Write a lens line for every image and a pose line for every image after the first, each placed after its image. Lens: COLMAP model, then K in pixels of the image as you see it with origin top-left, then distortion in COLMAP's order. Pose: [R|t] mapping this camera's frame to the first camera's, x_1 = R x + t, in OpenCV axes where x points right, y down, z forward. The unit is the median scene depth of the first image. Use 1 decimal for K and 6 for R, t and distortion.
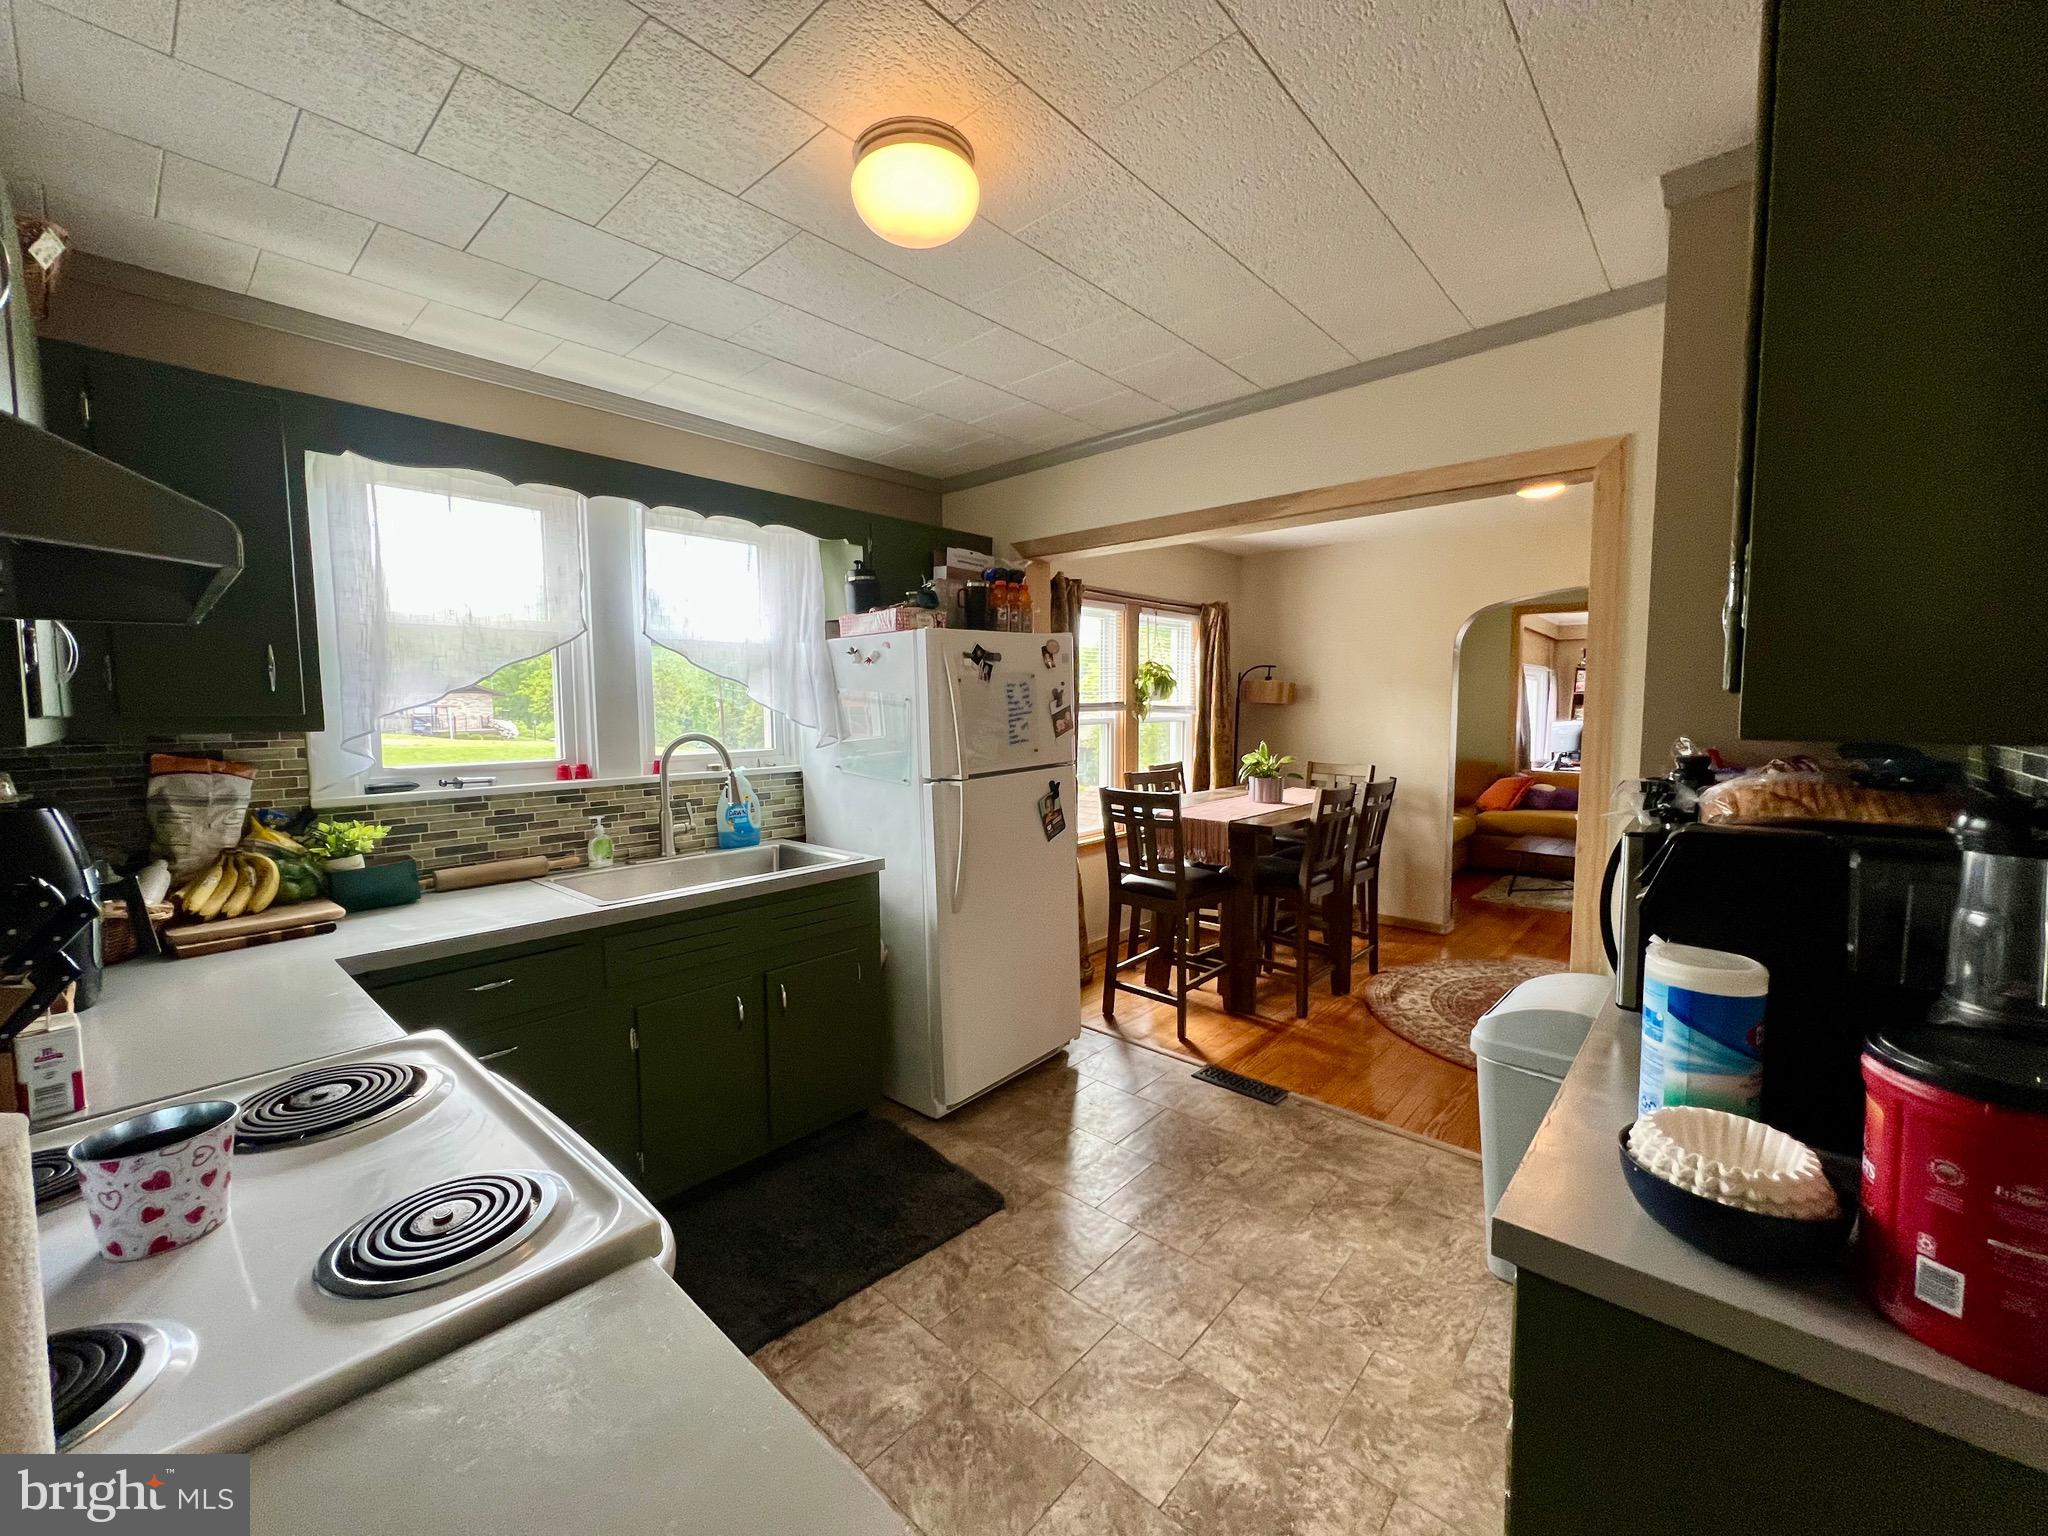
lens RADIAL K [[816.6, 0, 1032.6], [0, 816.6, 768.8], [0, 0, 1]] dist [0.000198, -0.000121]
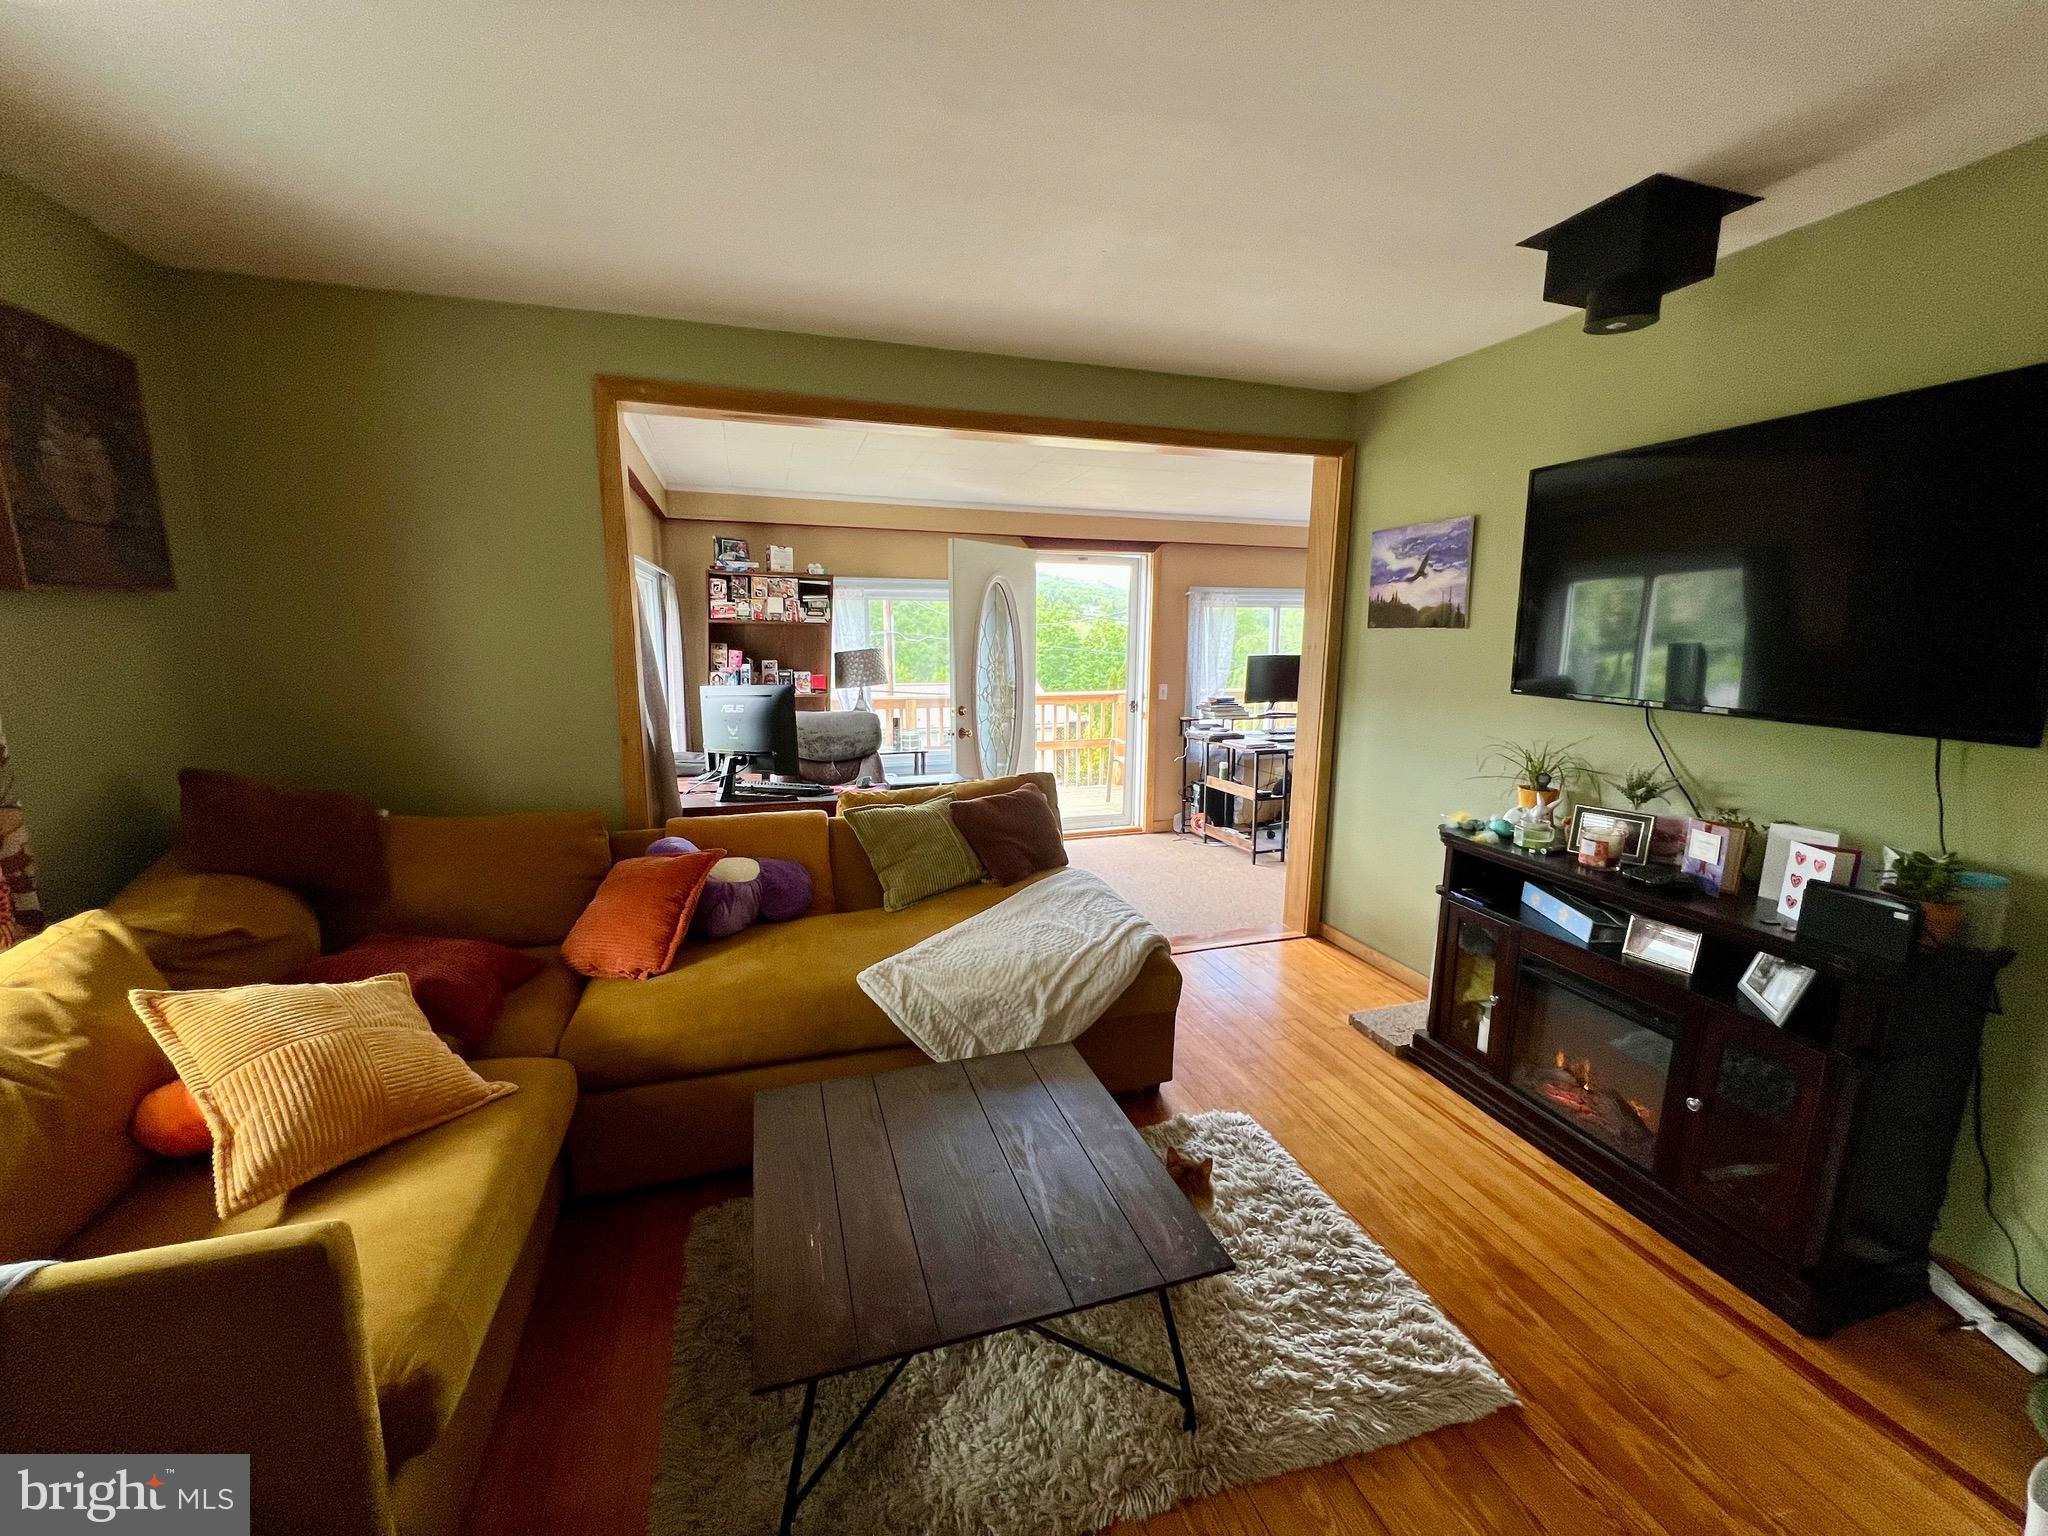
lens RADIAL K [[816.6, 0, 1019.7], [0, 816.6, 763.1], [0, 0, 1]] dist [0.000198, -0.000121]
pose [[0.510112, -0.130152, 0.850203, 0.976323], [0.058999, 0.991451, 0.116376, -0.162288], [-0.858082, -0.009204, 0.513430, 1.785069]]
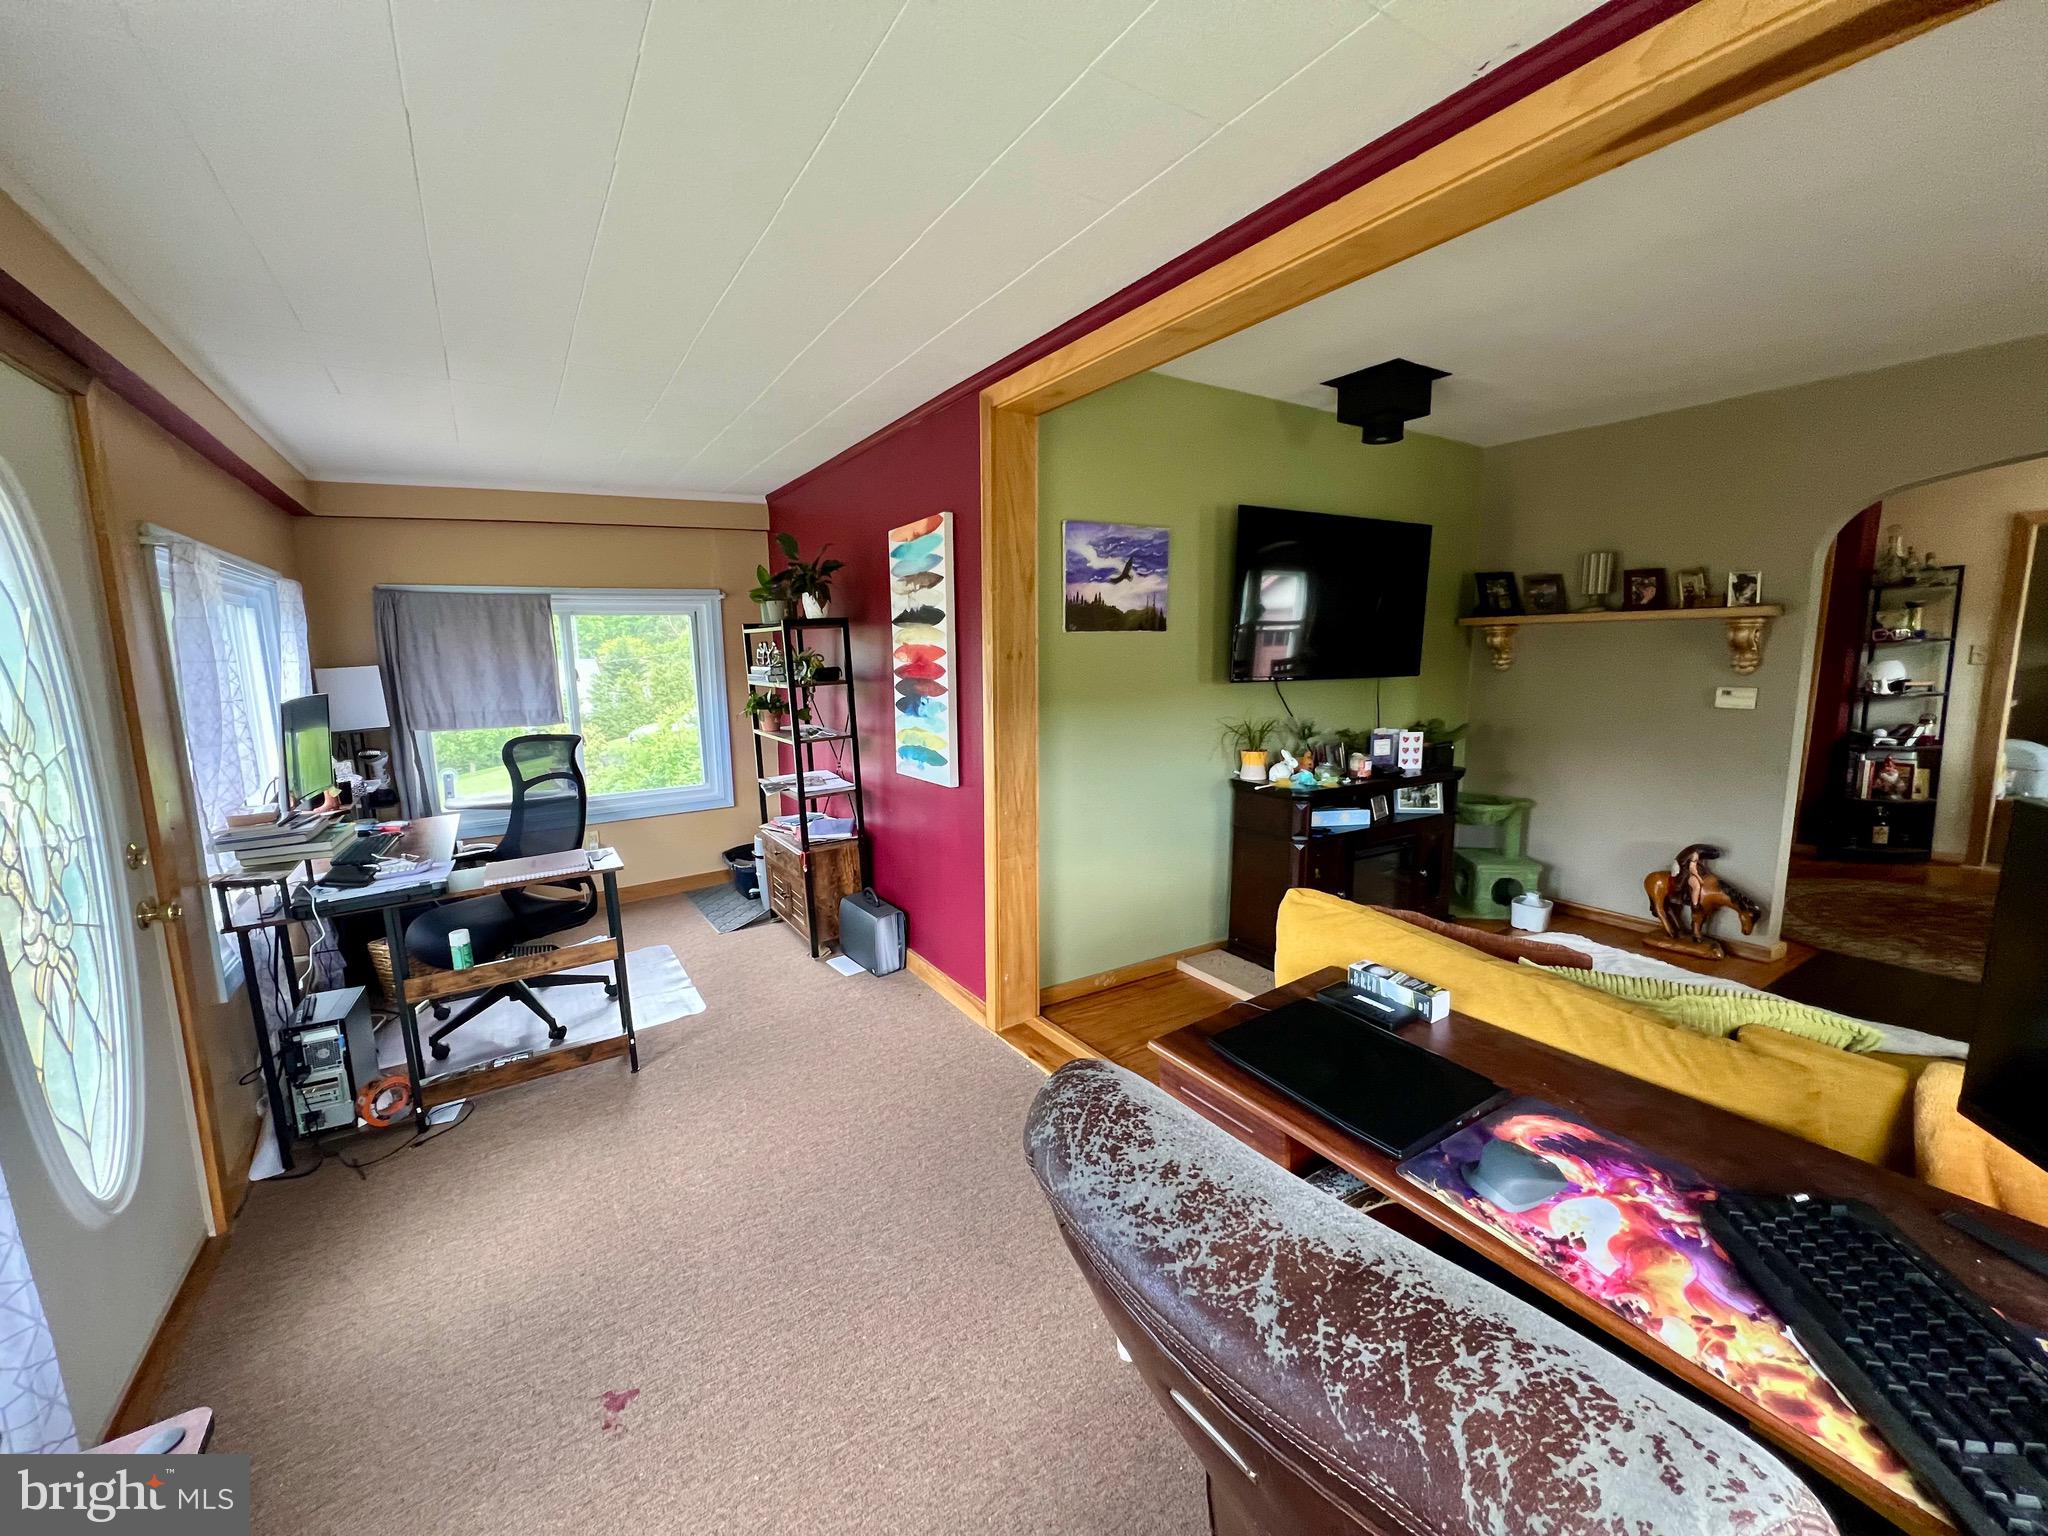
lens RADIAL K [[816.6, 0, 1022.2], [0, 816.6, 766.6], [0, 0, 1]] dist [0.000198, -0.000121]
pose [[-0.962910, -0.017529, 0.269254, 2.139539], [0.043600, 0.974665, 0.219378, -0.259353], [-0.266278, 0.222981, -0.937750, 3.092639]]
